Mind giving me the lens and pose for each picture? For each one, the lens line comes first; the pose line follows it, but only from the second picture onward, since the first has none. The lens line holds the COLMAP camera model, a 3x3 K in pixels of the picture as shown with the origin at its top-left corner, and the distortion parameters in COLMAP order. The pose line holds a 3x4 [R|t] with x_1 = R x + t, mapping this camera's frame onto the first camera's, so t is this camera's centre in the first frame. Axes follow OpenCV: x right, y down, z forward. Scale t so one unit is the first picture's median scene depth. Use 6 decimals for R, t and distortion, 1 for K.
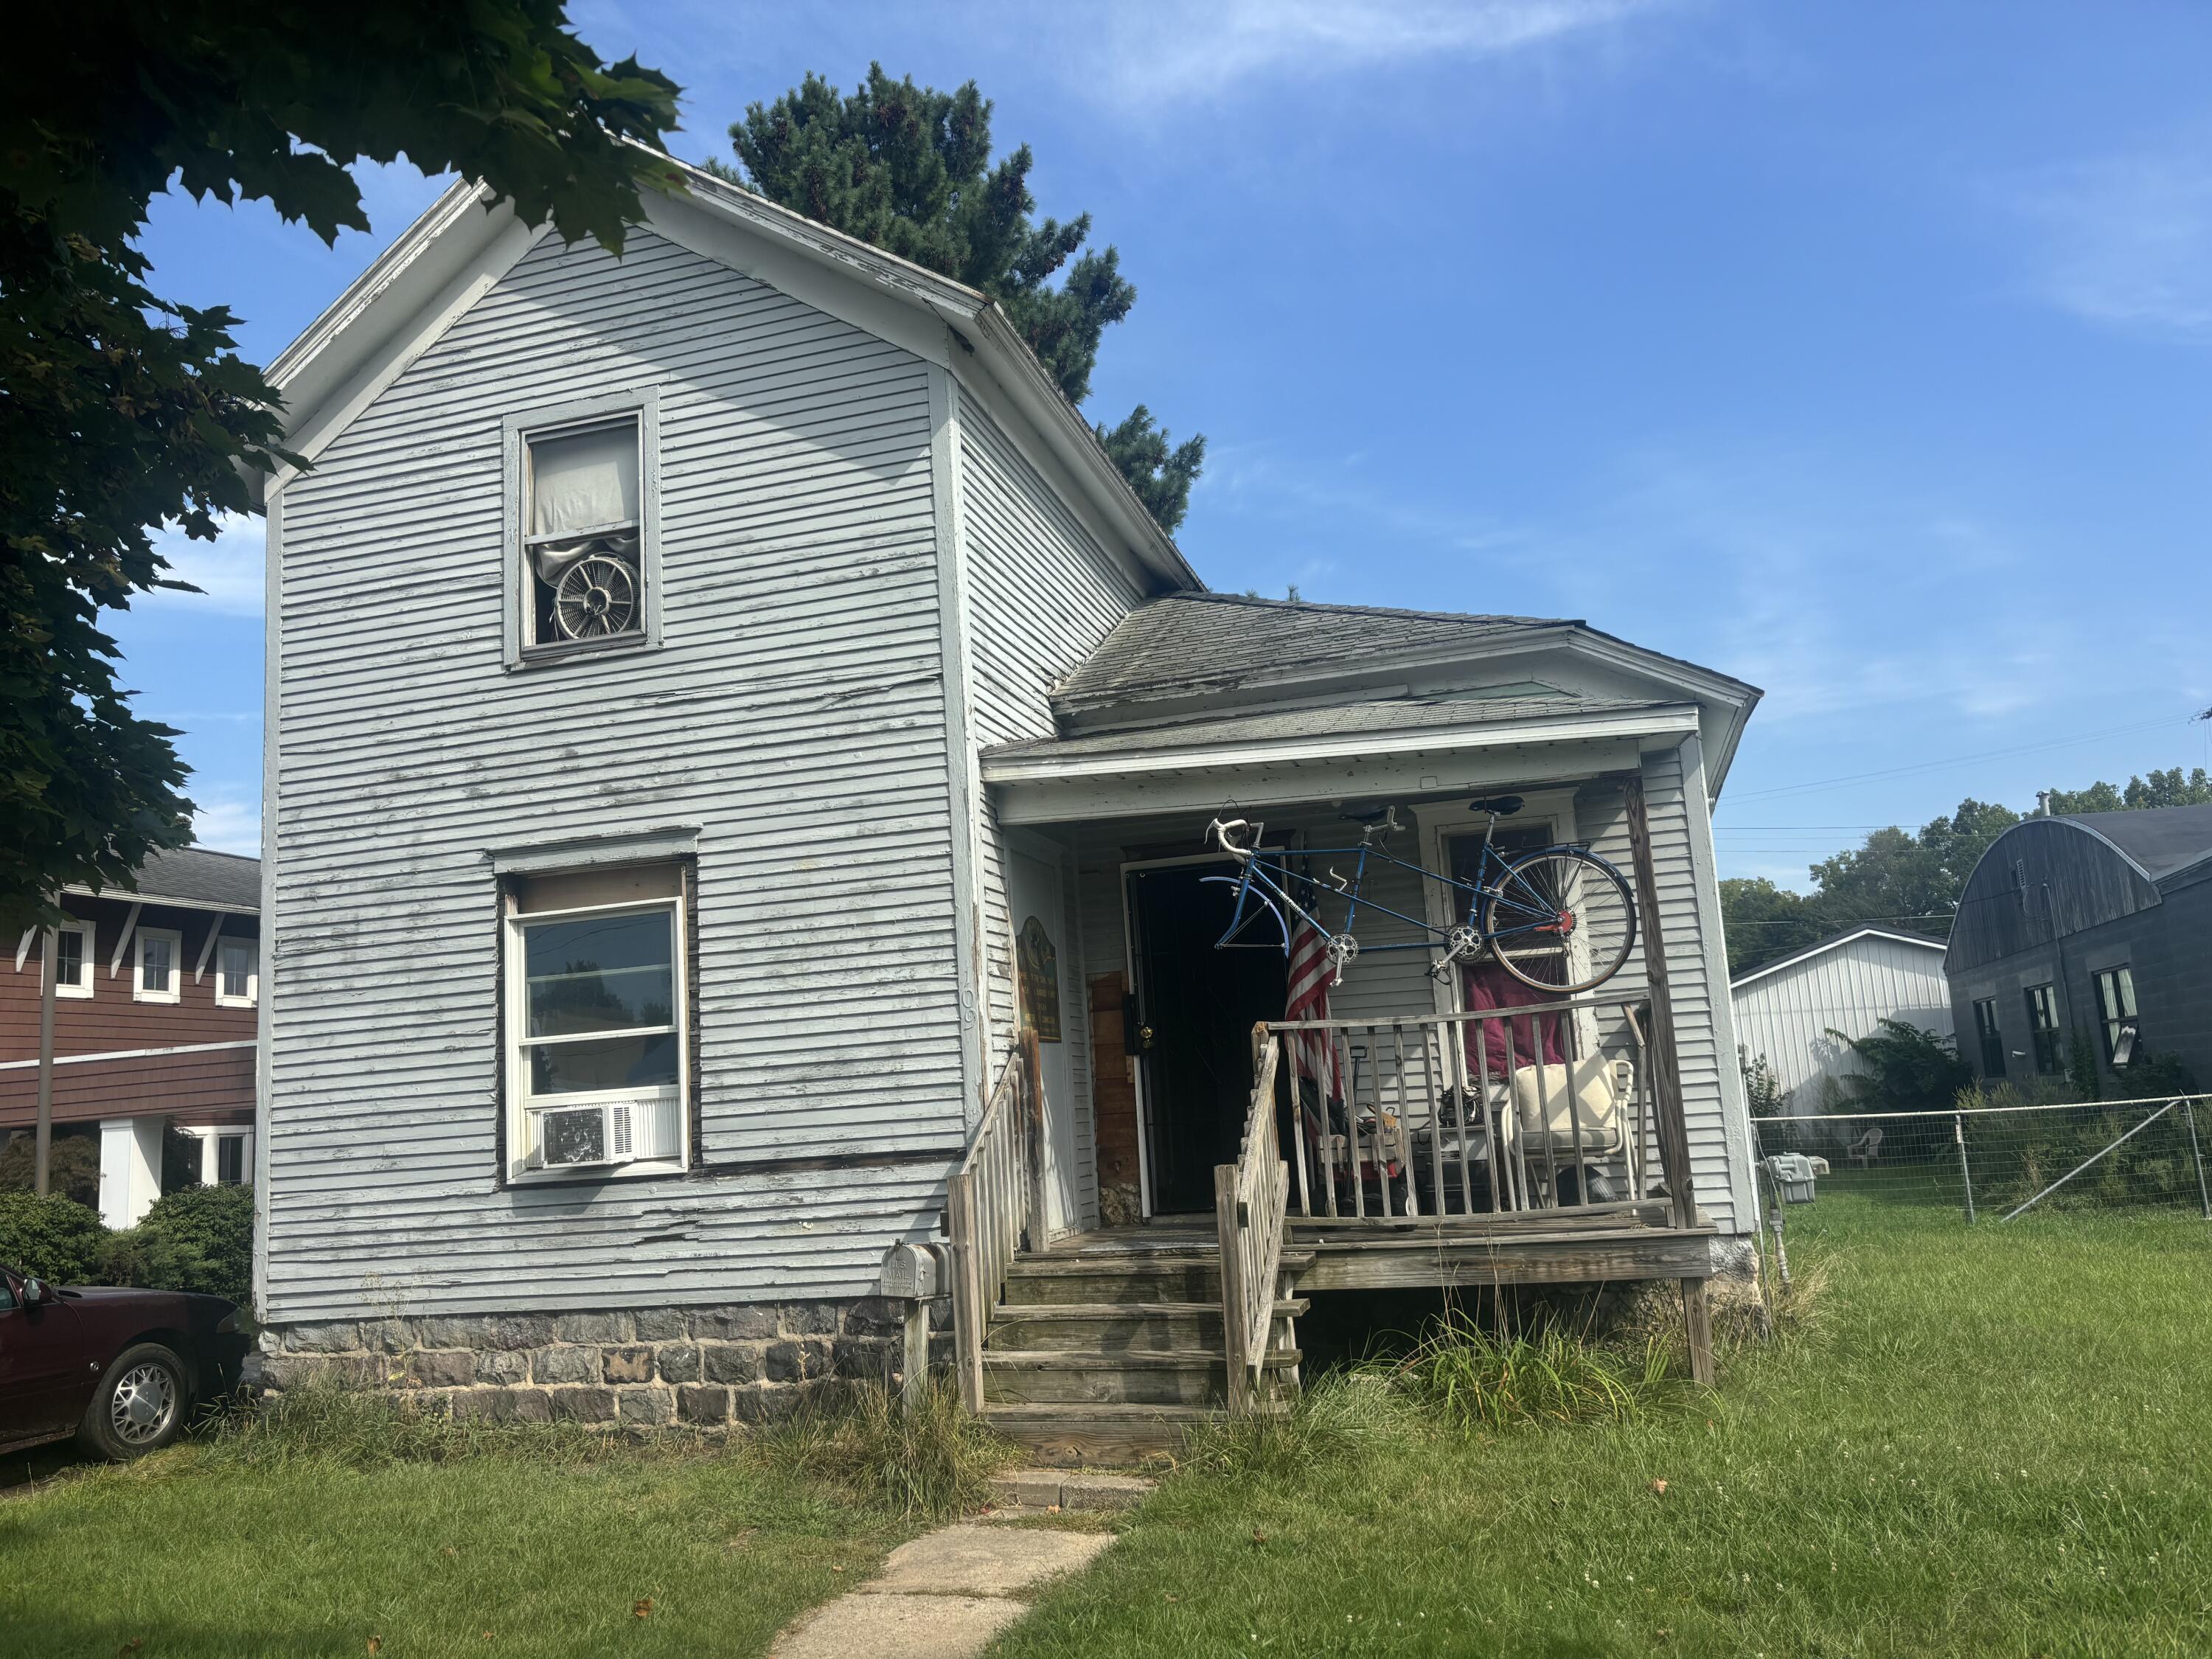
lens RADIAL K [[1652.9, 0, 1106.0], [0, 1652.9, 829.5], [0, 0, 1]] dist [0.026861, -0.088382]
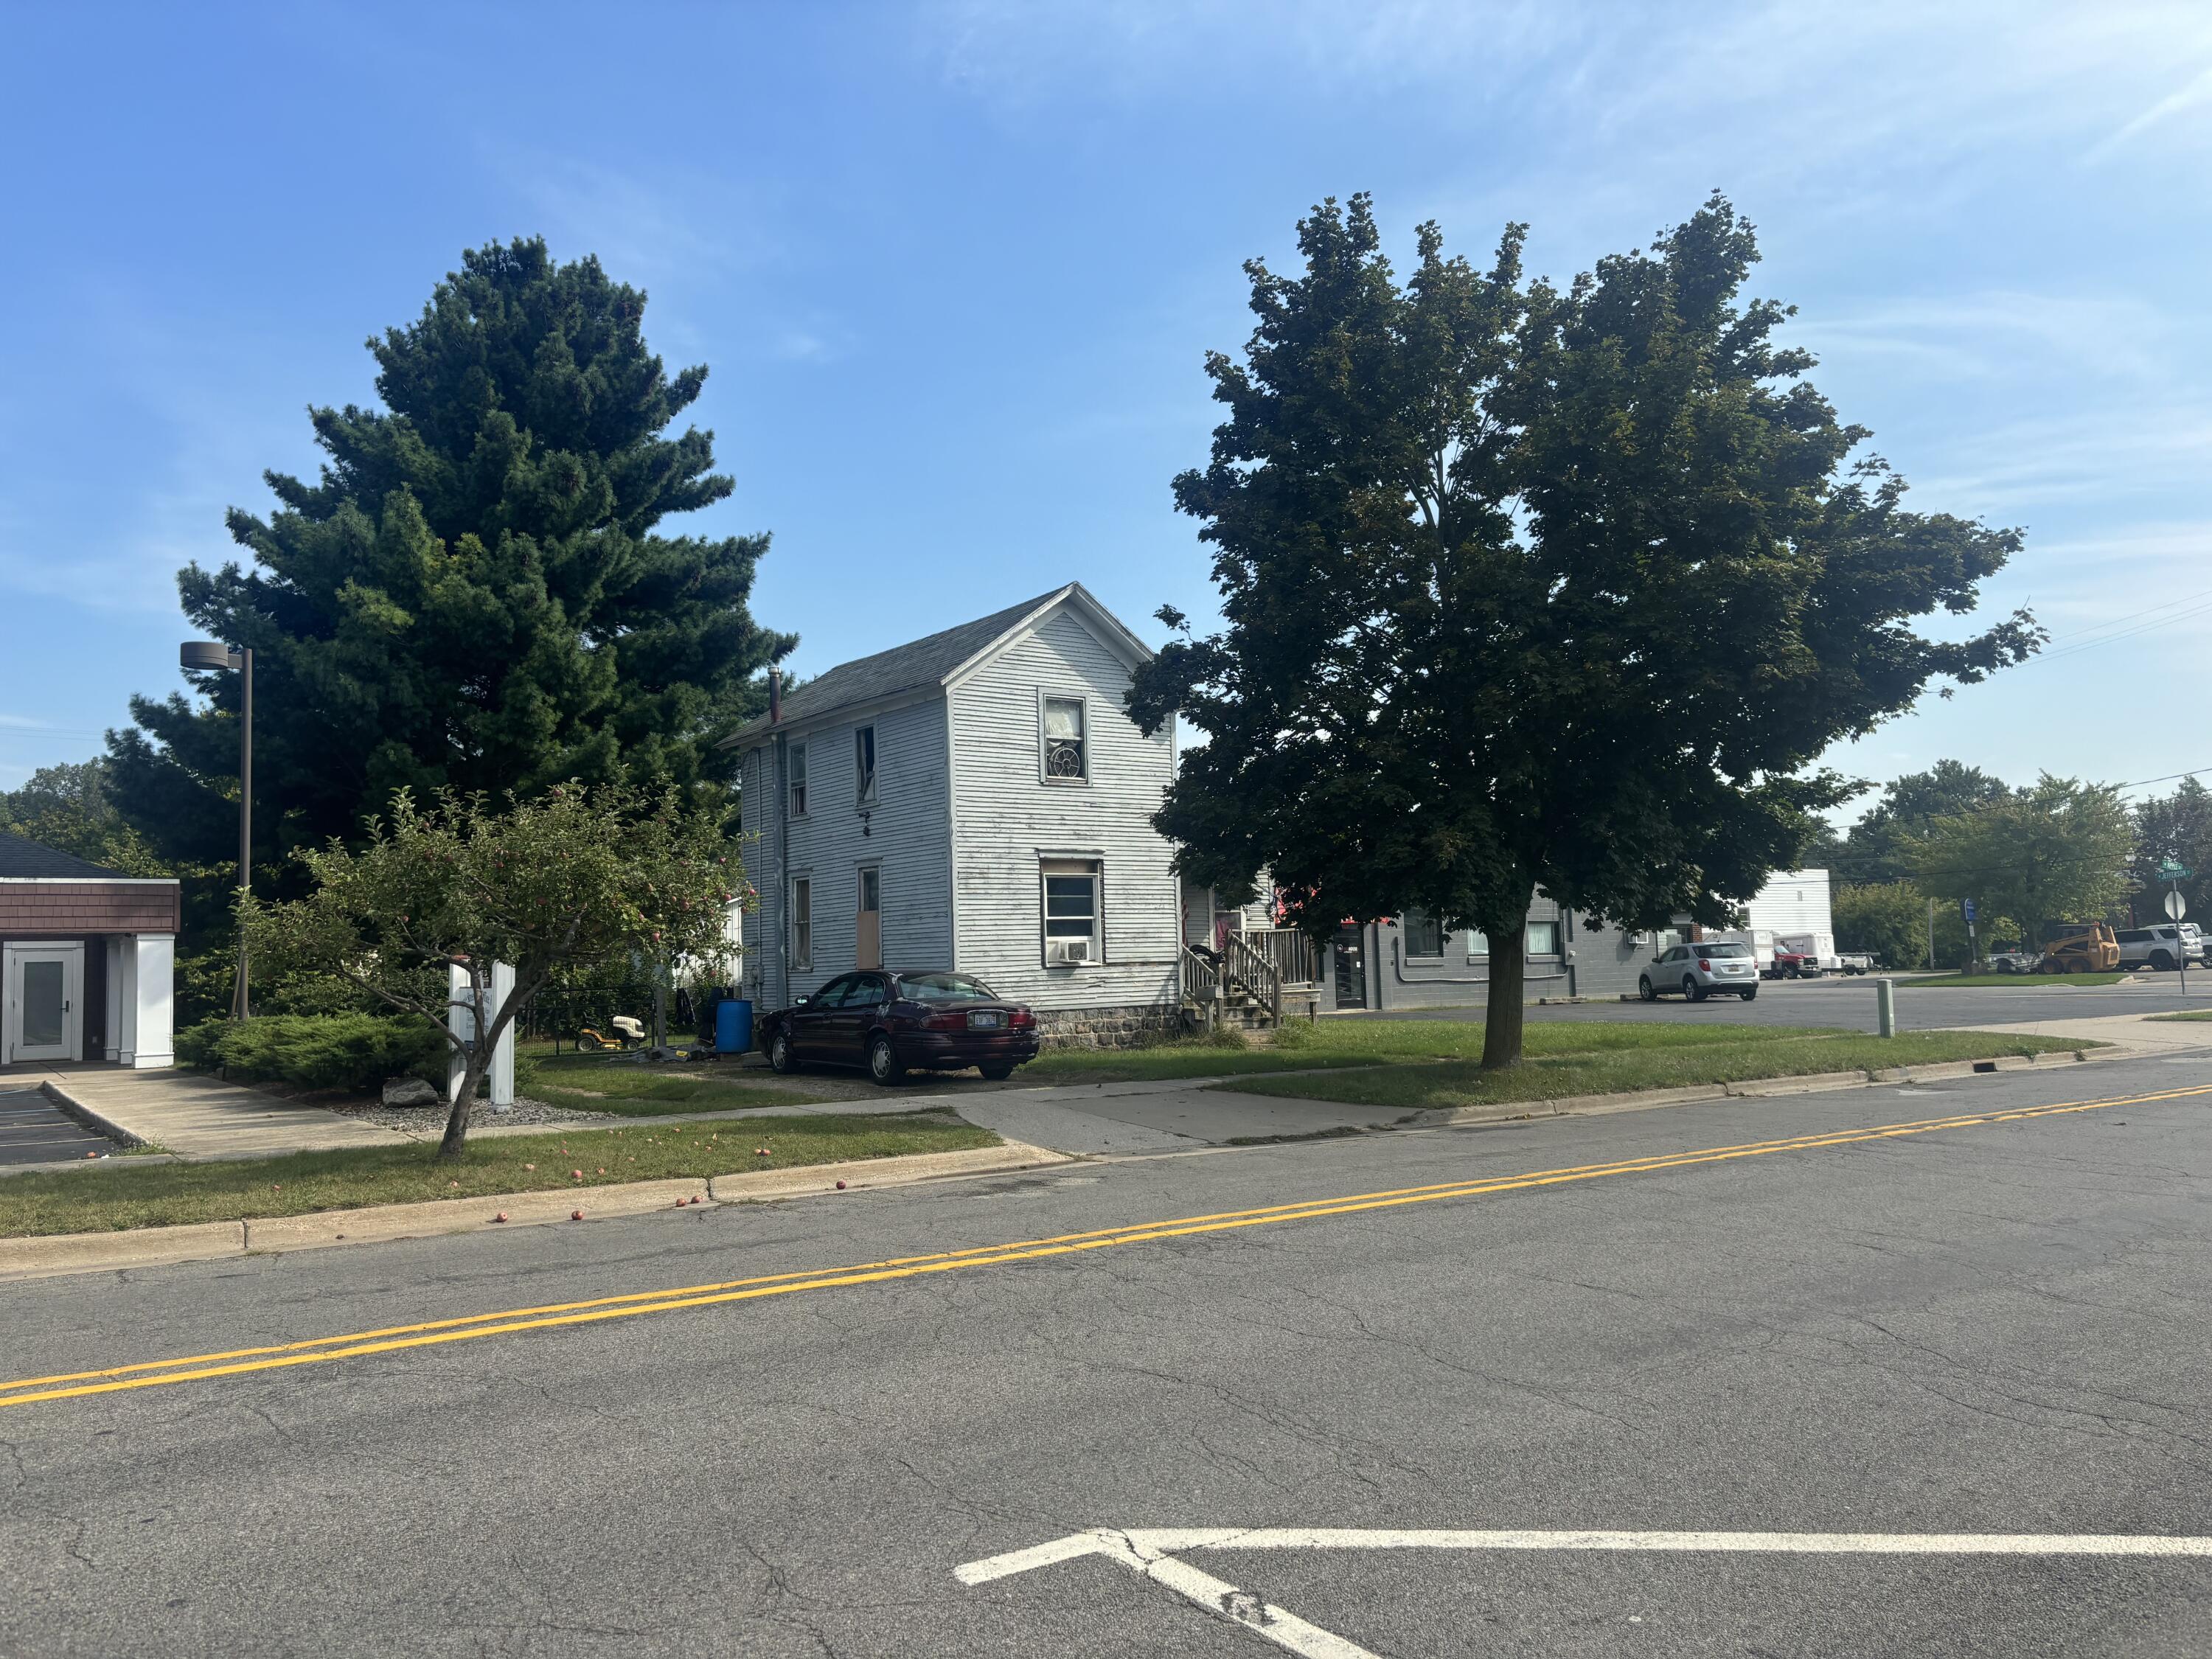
lens RADIAL K [[1652.9, 0, 1106.0], [0, 1652.9, 829.5], [0, 0, 1]] dist [0.026861, -0.088382]
pose [[0.624790, 0.115224, 0.772244, -2.537940], [-0.139820, 0.989575, -0.034529, 0.062626], [-0.768171, -0.086402, 0.634387, -0.879260]]
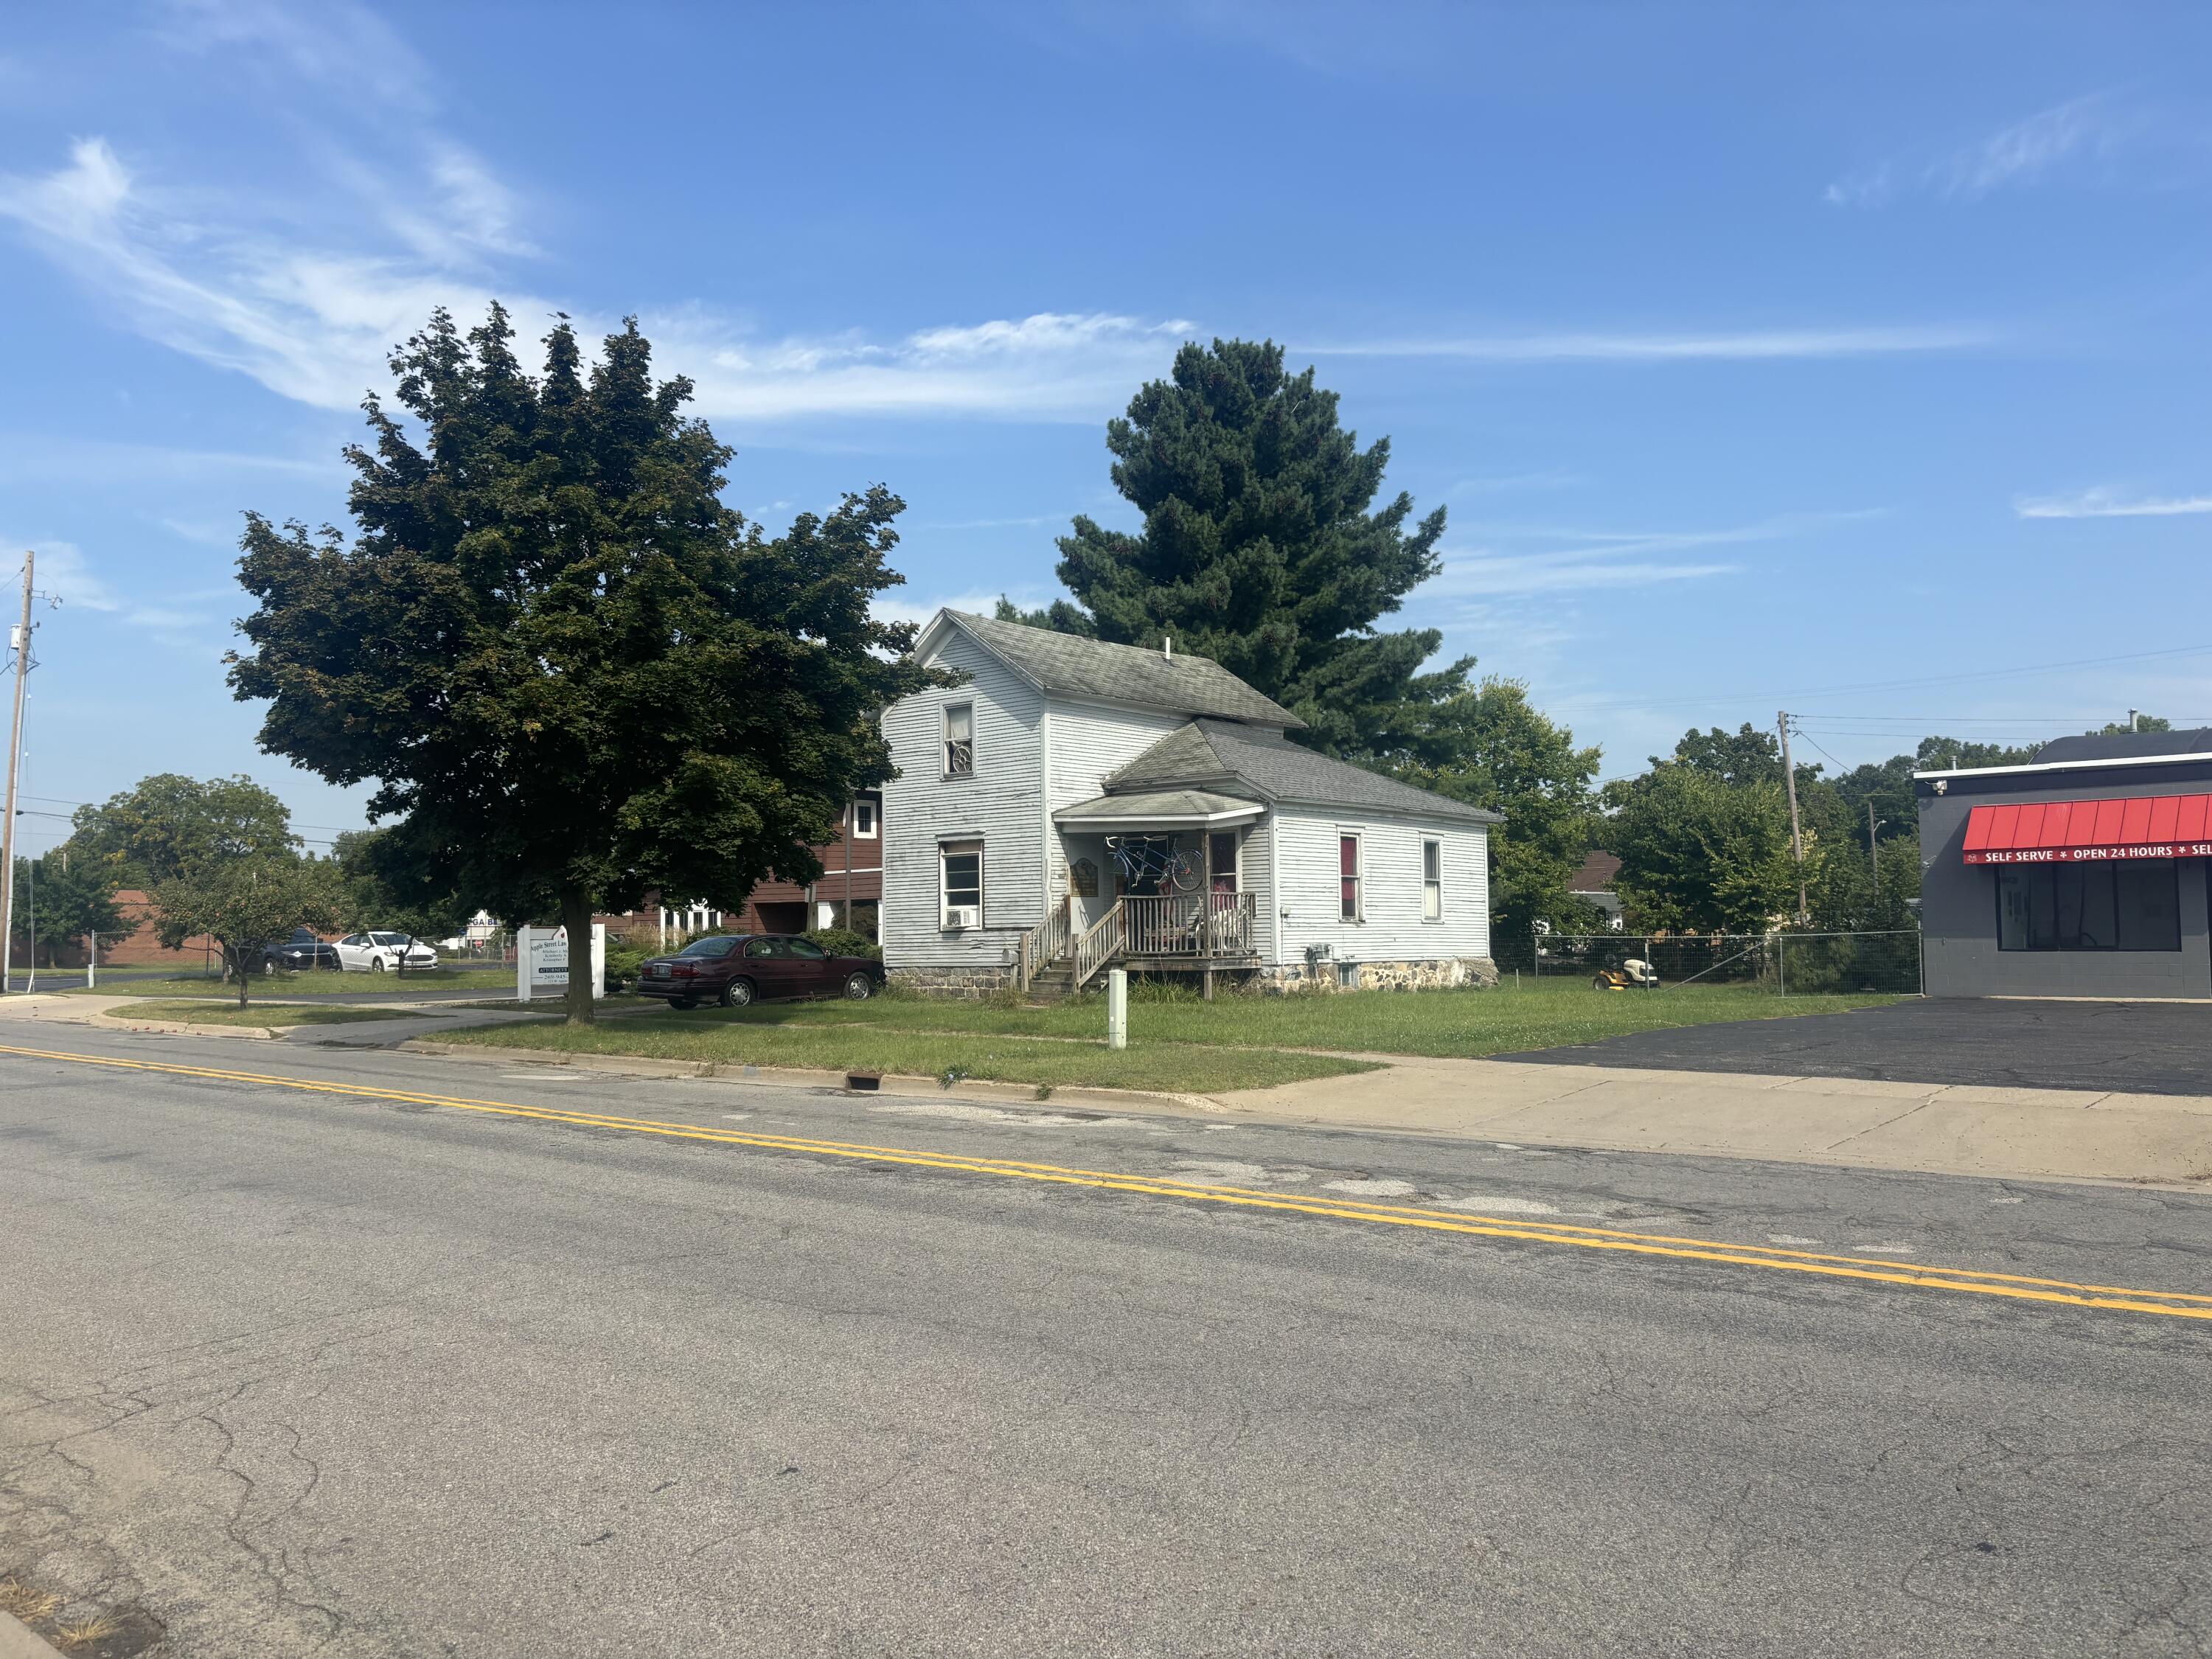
lens RADIAL K [[1652.9, 0, 1106.0], [0, 1652.9, 829.5], [0, 0, 1]] dist [0.026861, -0.088382]
pose [[0.904465, 0.025687, -0.425773, 1.446350], [0.027165, 0.992690, 0.117597, -0.403073], [0.425681, -0.117929, 0.897156, -1.976432]]
